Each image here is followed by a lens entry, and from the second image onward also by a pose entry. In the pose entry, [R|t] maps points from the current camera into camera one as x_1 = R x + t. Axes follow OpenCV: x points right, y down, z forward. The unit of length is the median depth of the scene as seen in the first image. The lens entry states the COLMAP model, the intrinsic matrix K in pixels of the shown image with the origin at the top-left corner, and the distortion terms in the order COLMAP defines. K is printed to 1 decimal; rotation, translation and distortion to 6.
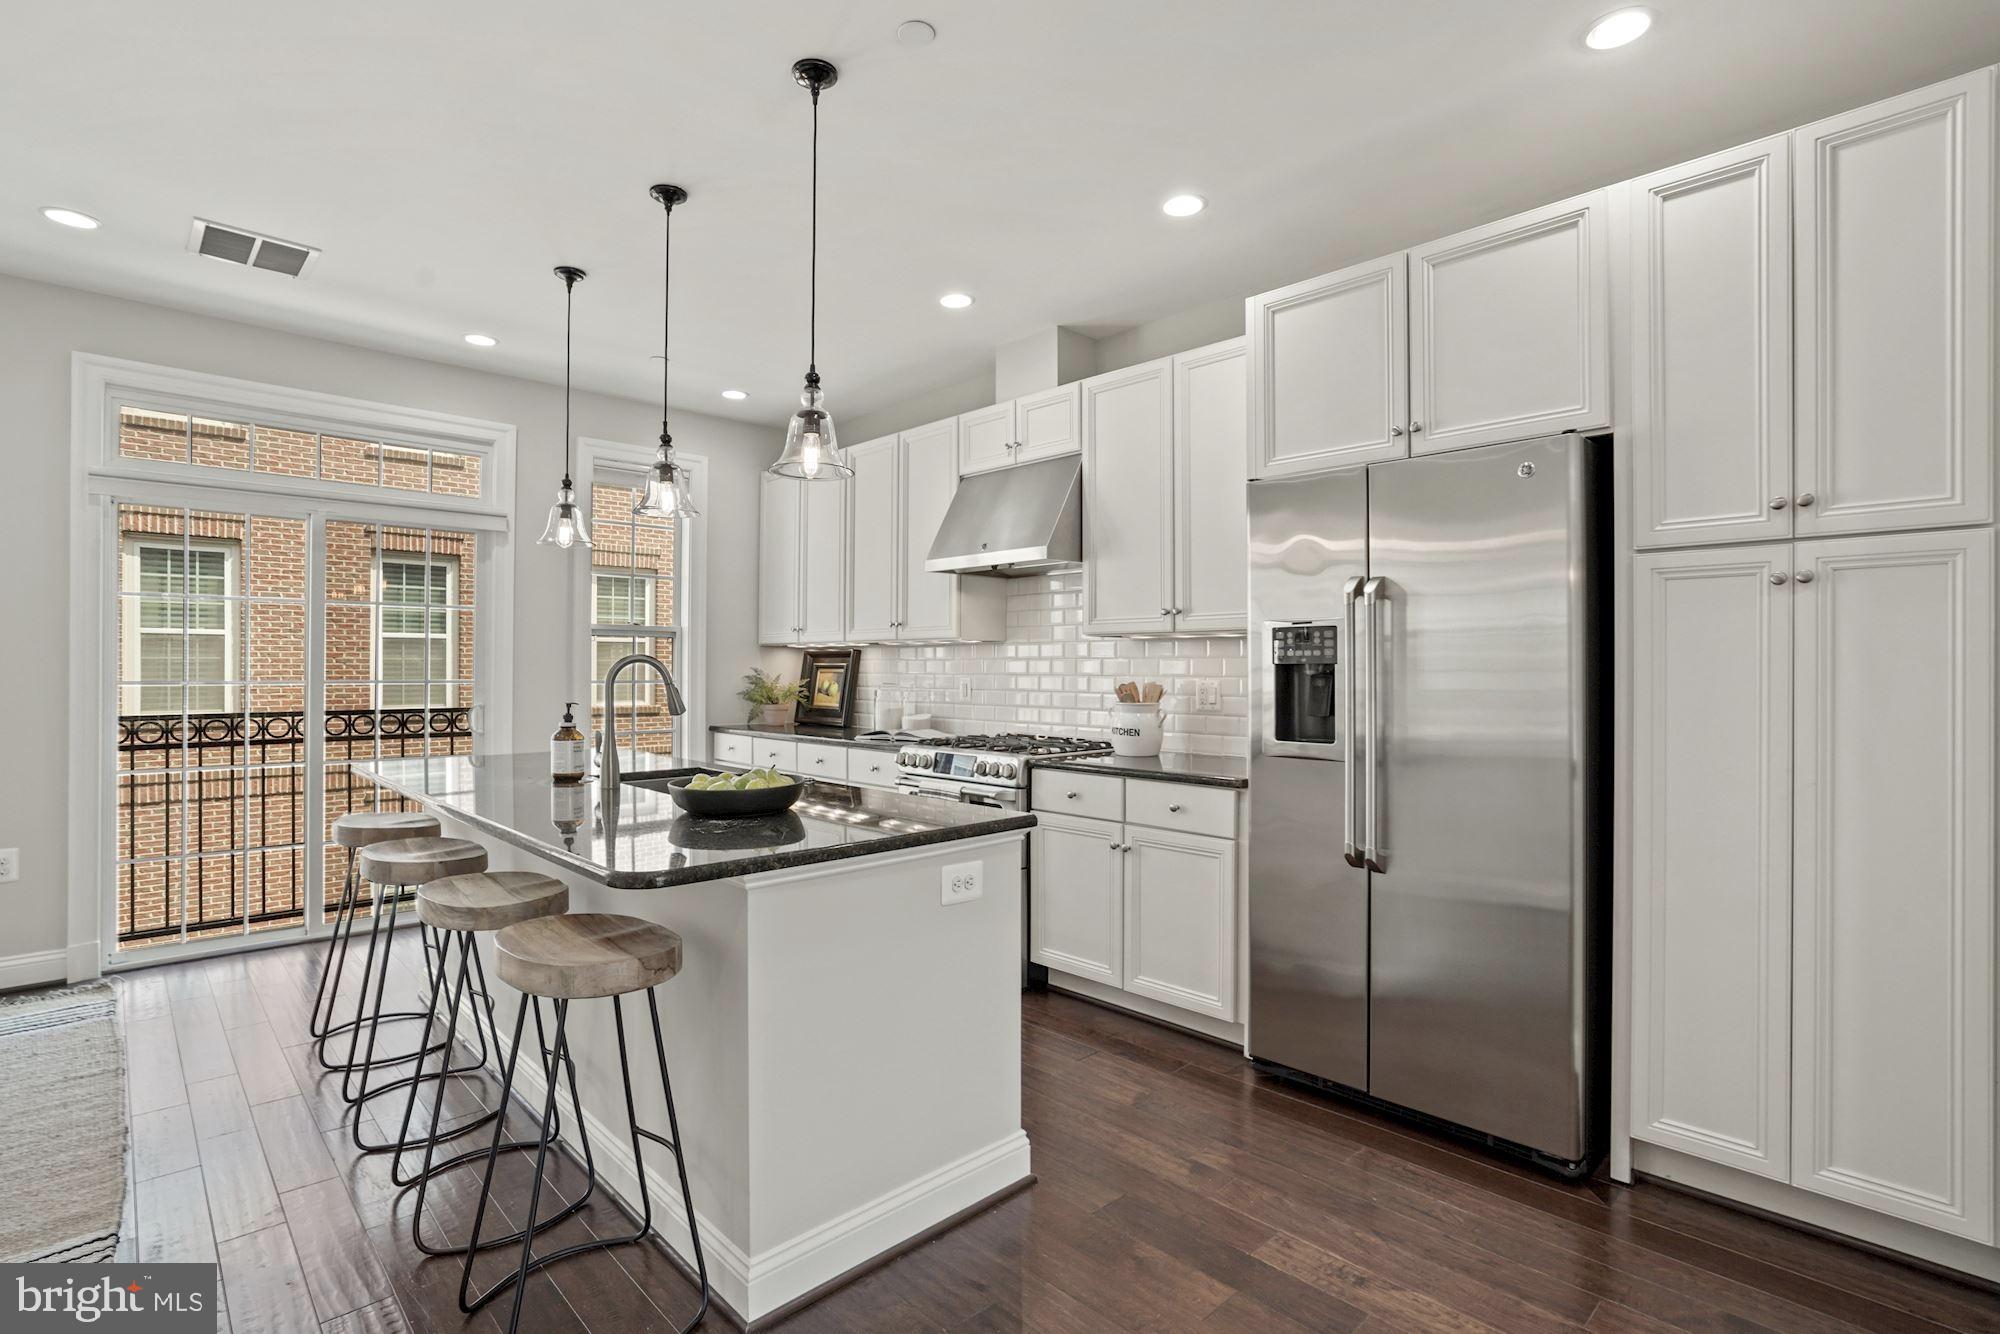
lens RADIAL K [[931.9, 0, 1005.5], [0, 931.9, 646.0], [0, 0, 1]] dist [0.000575, 0.000116]
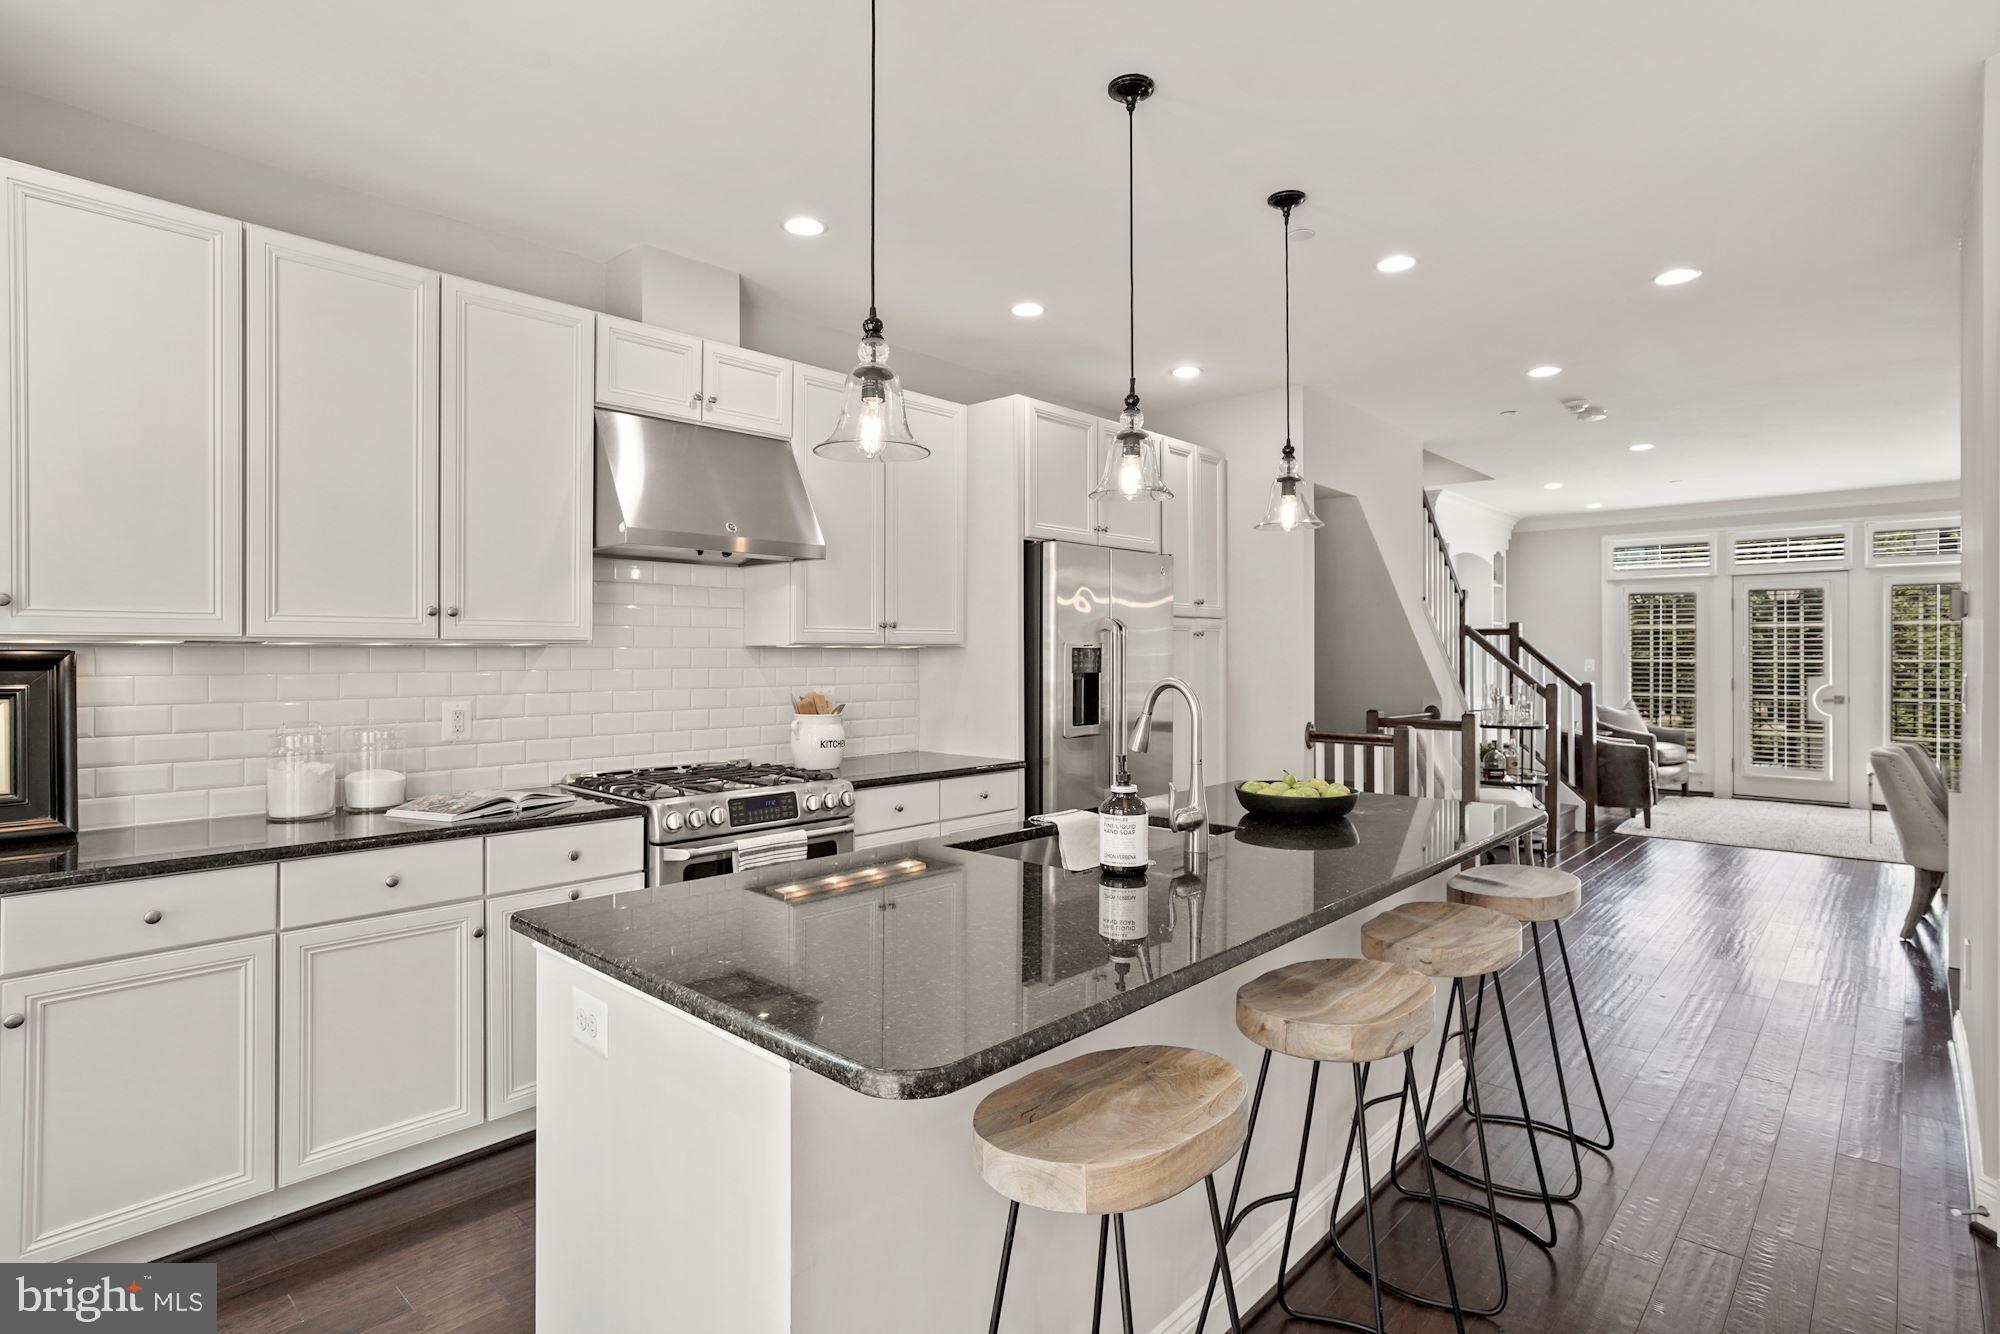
lens RADIAL K [[1002.9, 0, 1000.0], [0, 1002.9, 667.0], [0, 0, 1]] dist [-0.000750, -0.000069]
pose [[-0.061851, 0.003592, 0.998079, -0.828907], [-0.003594, 0.999986, -0.003822, 0.013977], [-0.998079, -0.003823, -0.061837, 0.777119]]
